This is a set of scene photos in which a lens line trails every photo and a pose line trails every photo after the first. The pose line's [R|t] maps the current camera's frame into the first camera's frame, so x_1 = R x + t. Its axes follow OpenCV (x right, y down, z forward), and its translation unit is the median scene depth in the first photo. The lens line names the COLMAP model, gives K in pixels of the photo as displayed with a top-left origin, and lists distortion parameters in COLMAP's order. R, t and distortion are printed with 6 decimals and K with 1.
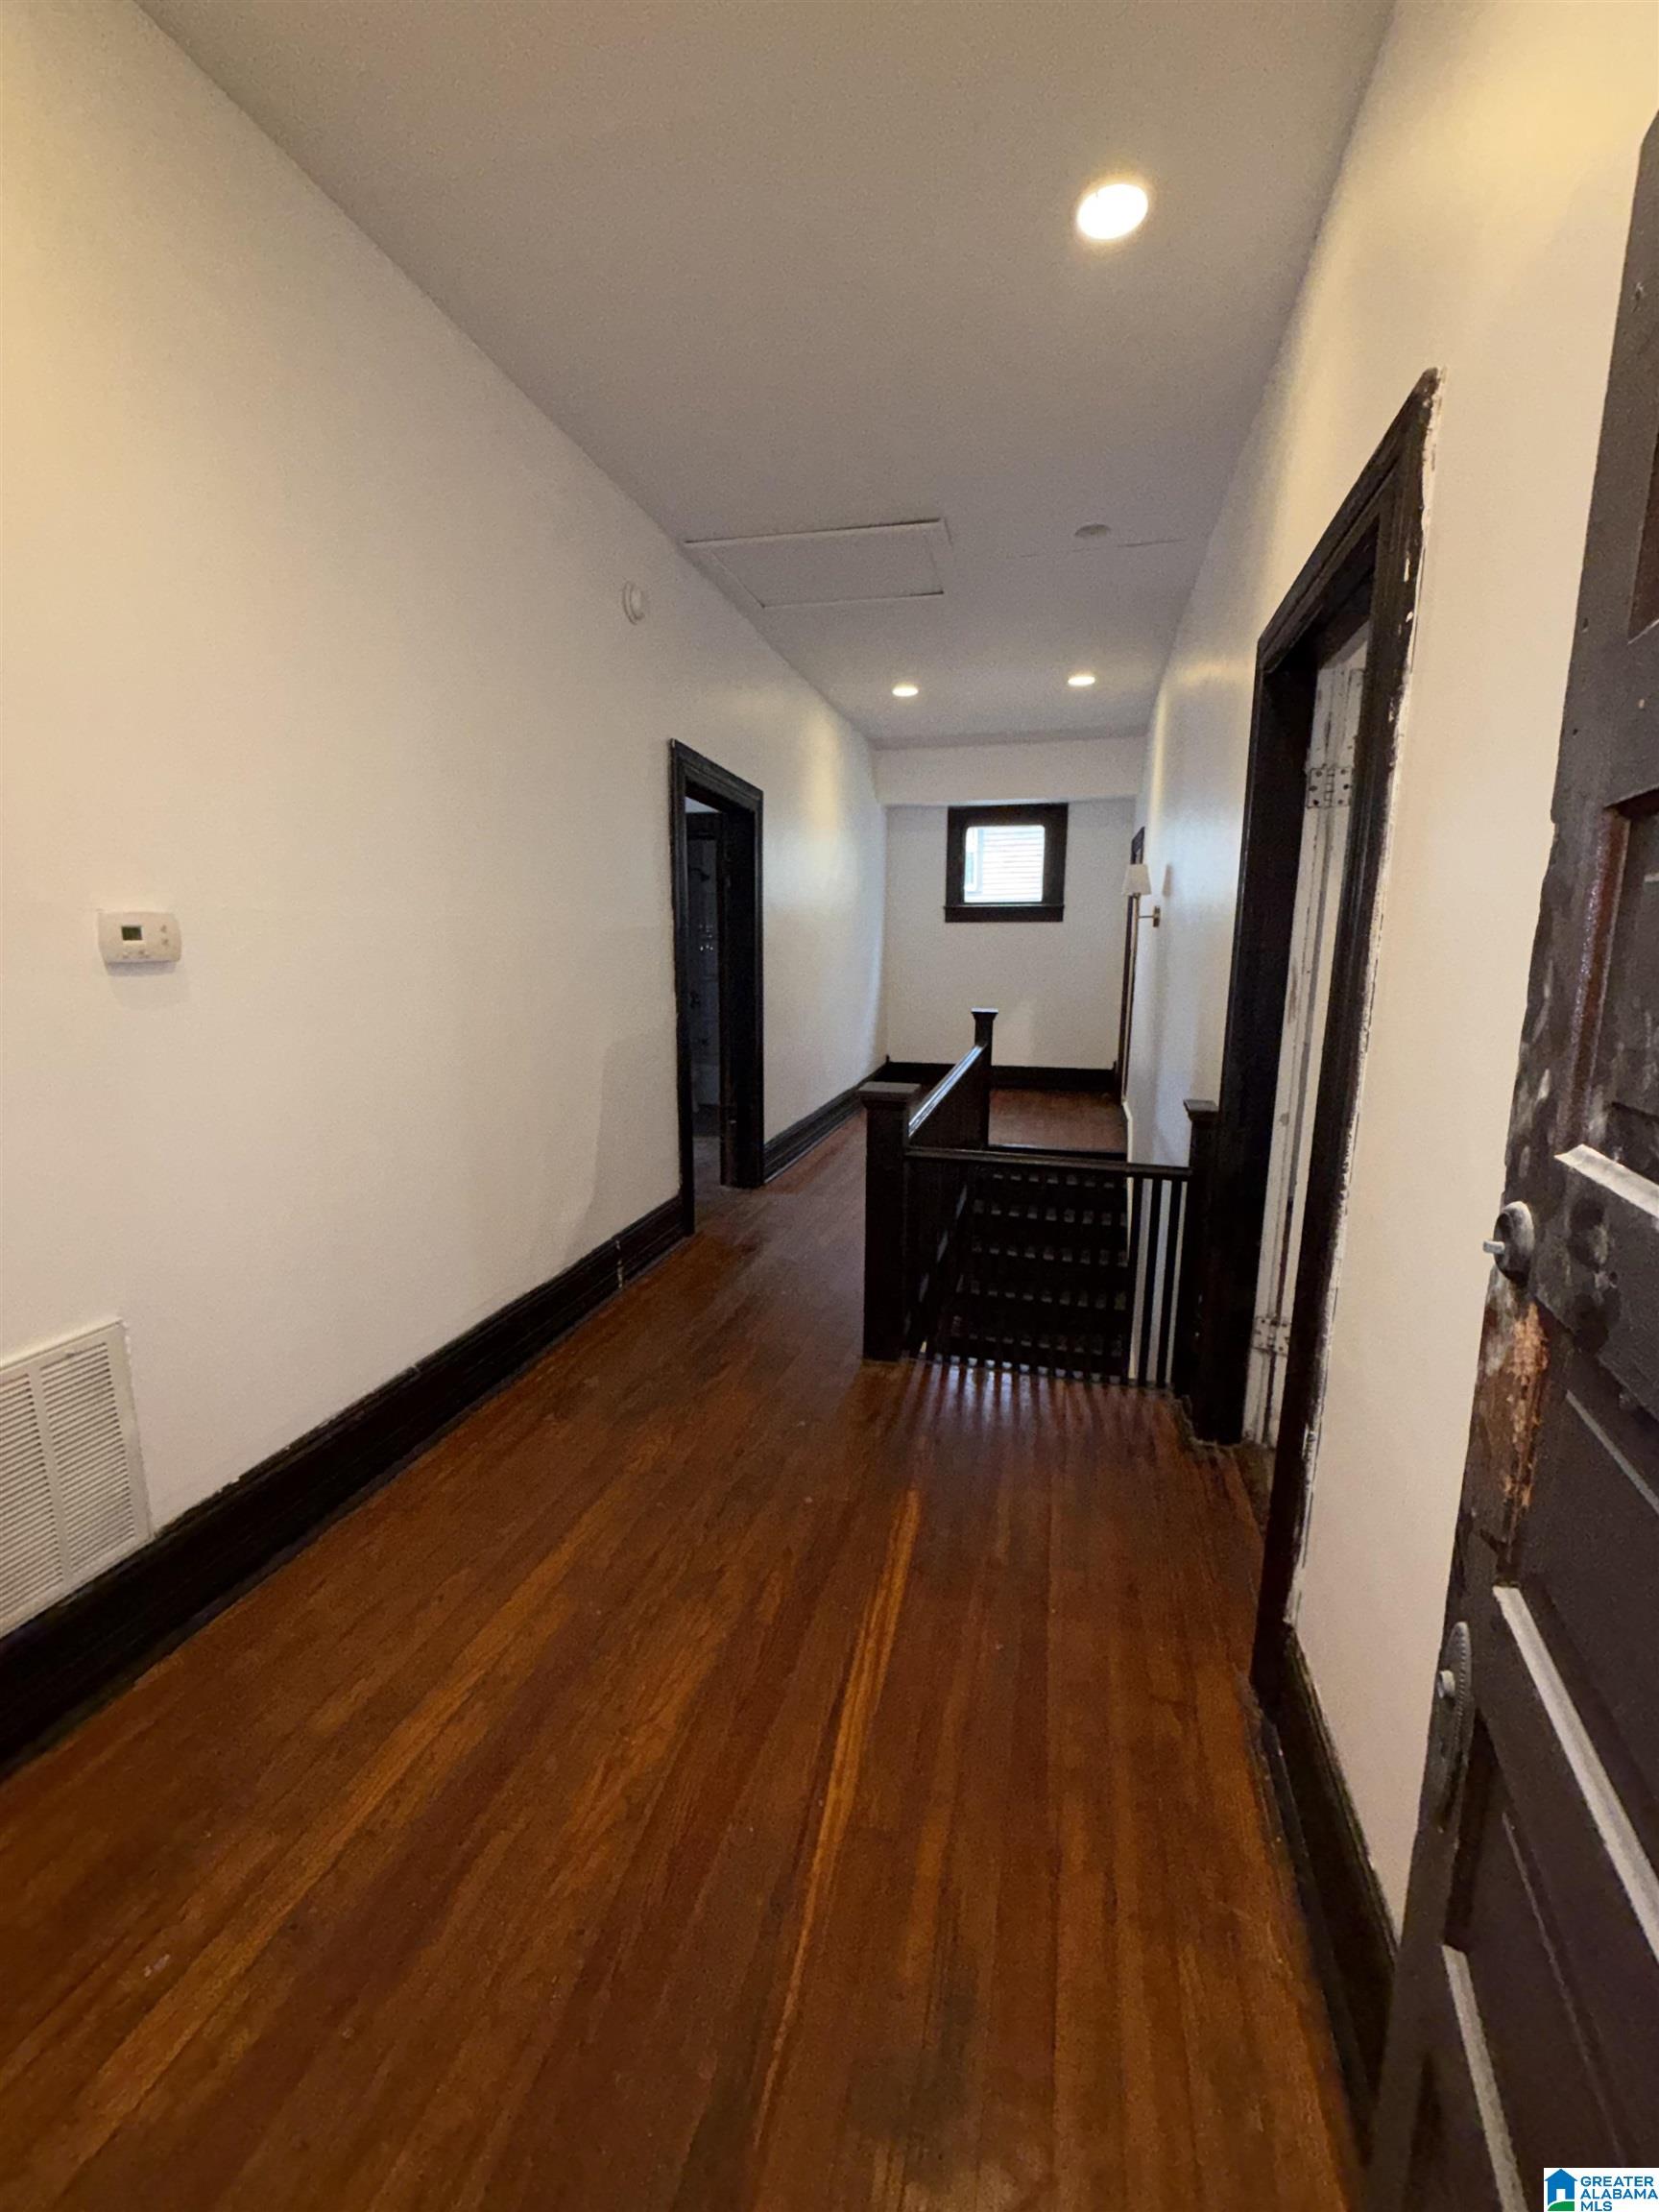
lens RADIAL K [[886.0, 0, 829.5], [0, 886.0, 1106.0], [0, 0, 1]] dist [0.000411, -0.000097]
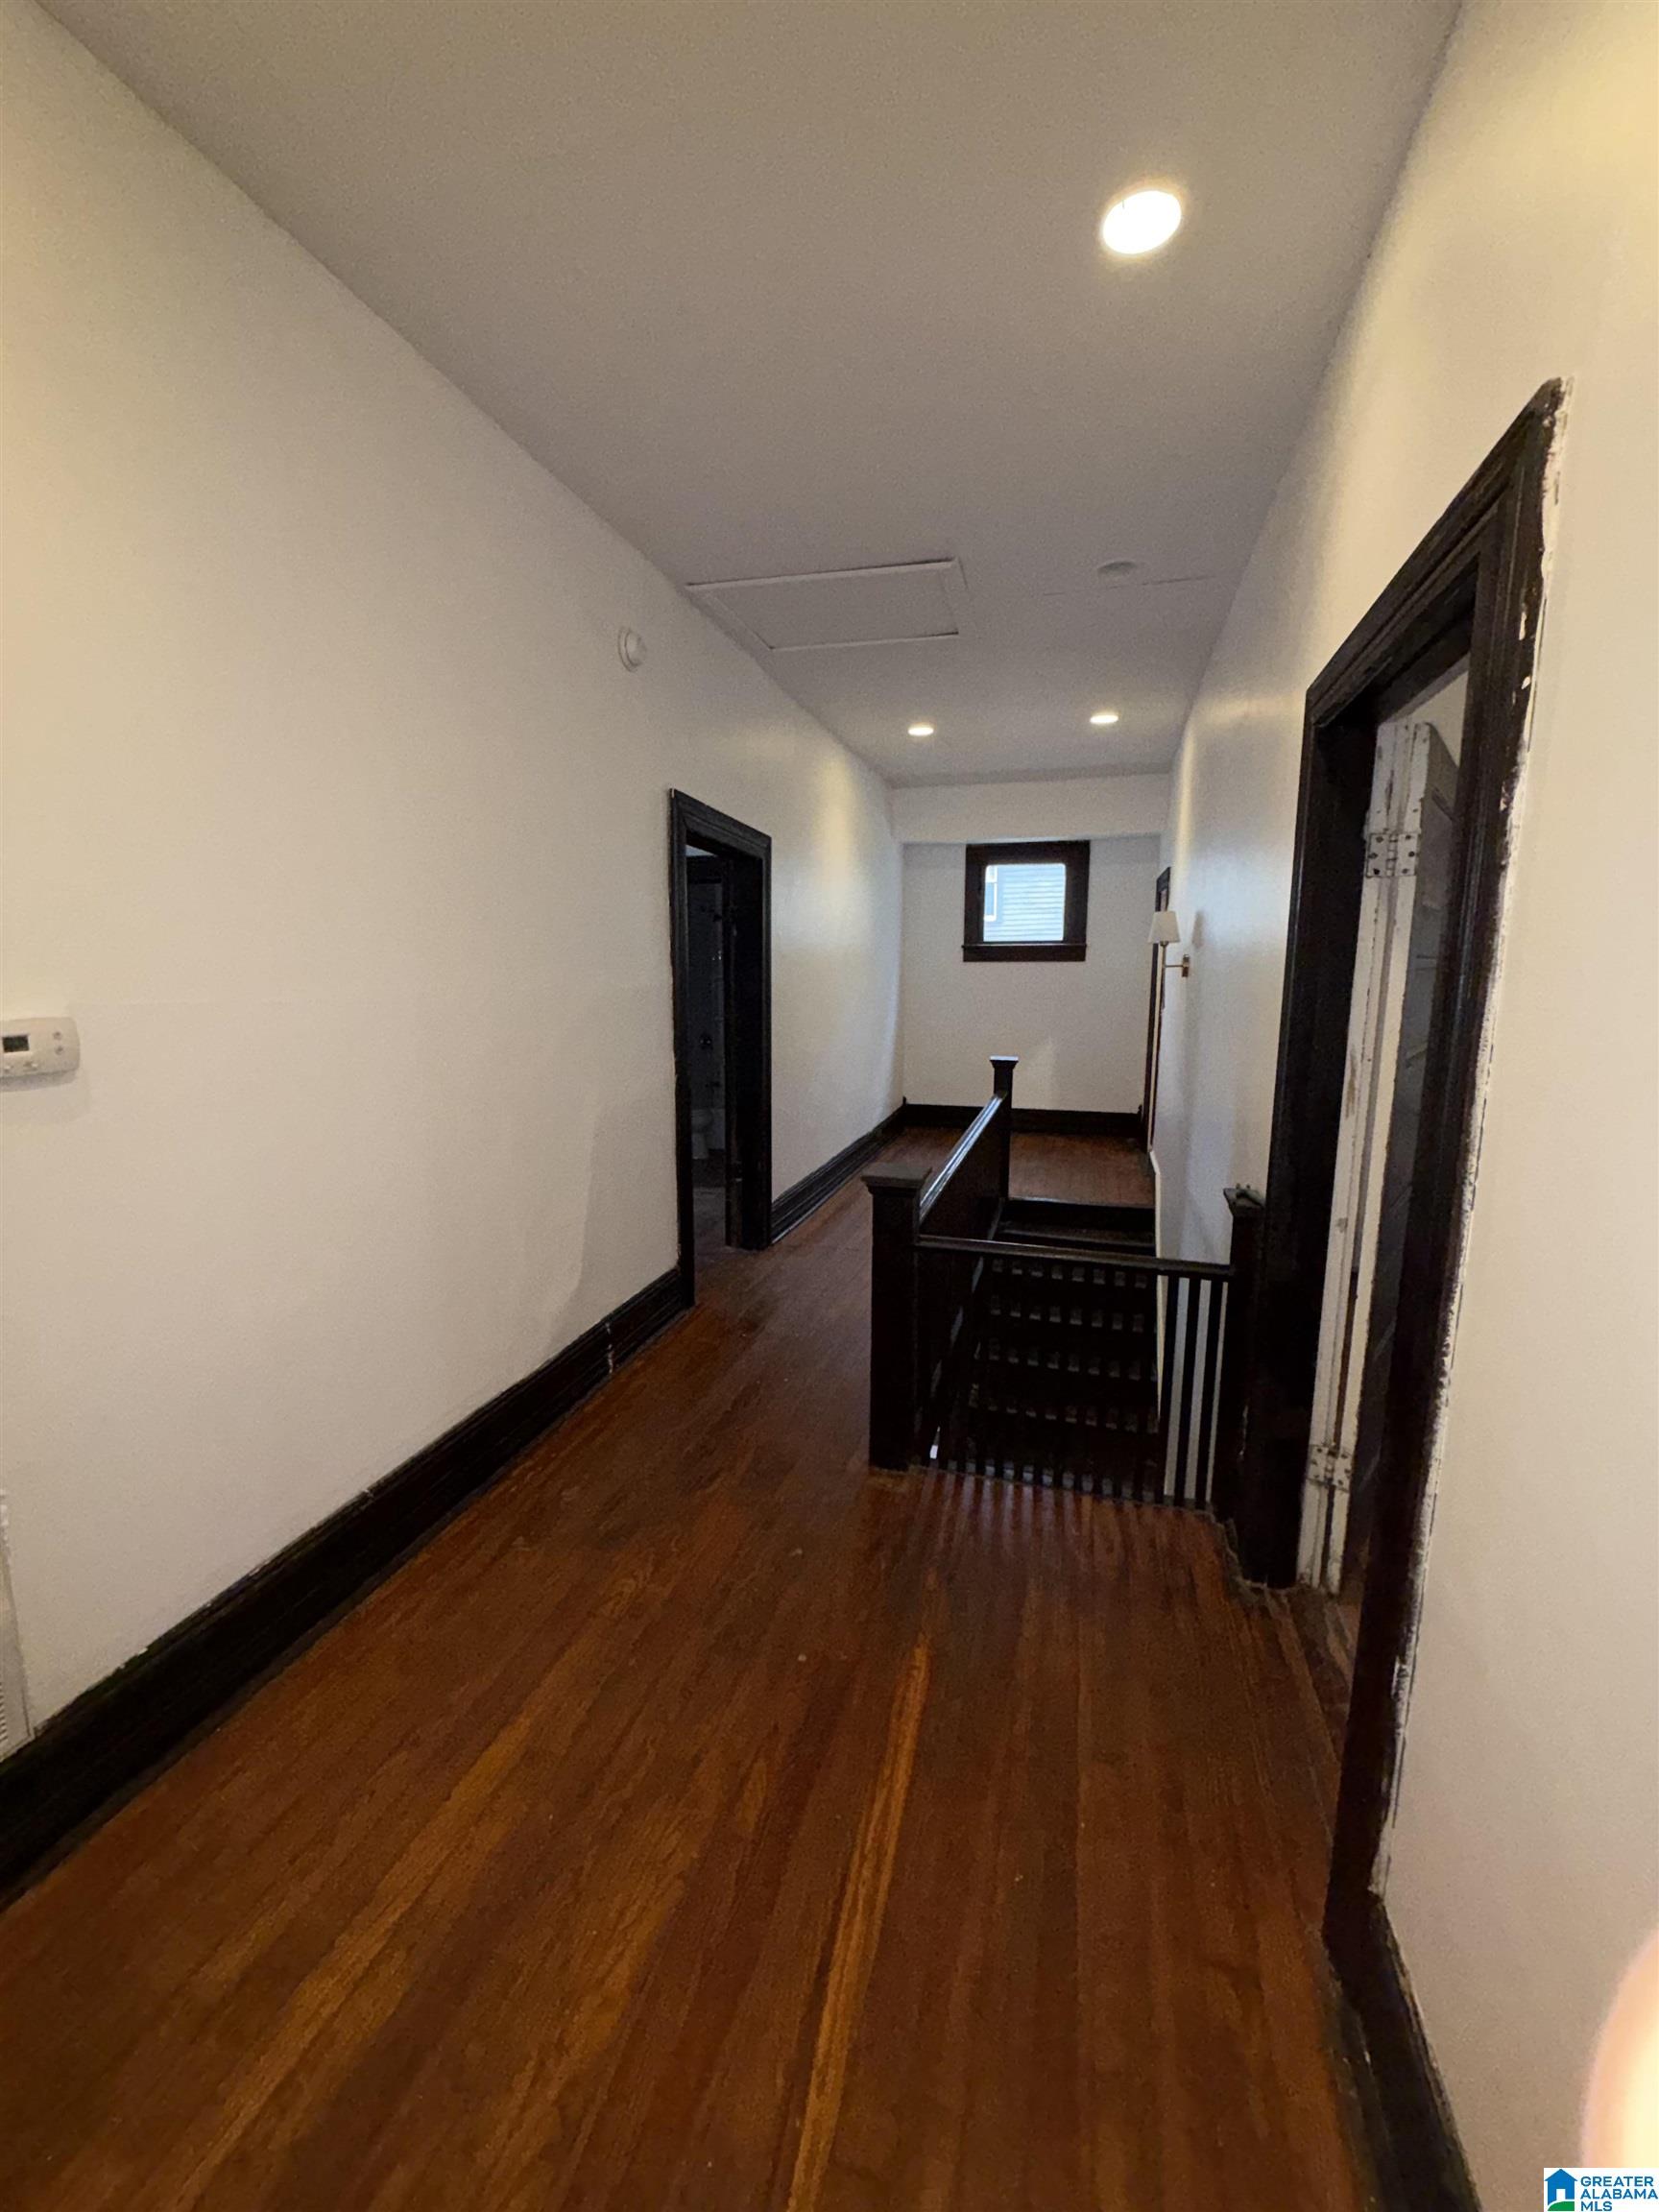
lens RADIAL K [[886.0, 0, 829.5], [0, 886.0, 1106.0], [0, 0, 1]] dist [0.000411, -0.000097]
pose [[0.999728, 0.001977, -0.023228, 0.023445], [-0.002626, 0.999605, -0.027967, -0.078713], [0.023164, 0.028021, 0.999339, 0.105517]]
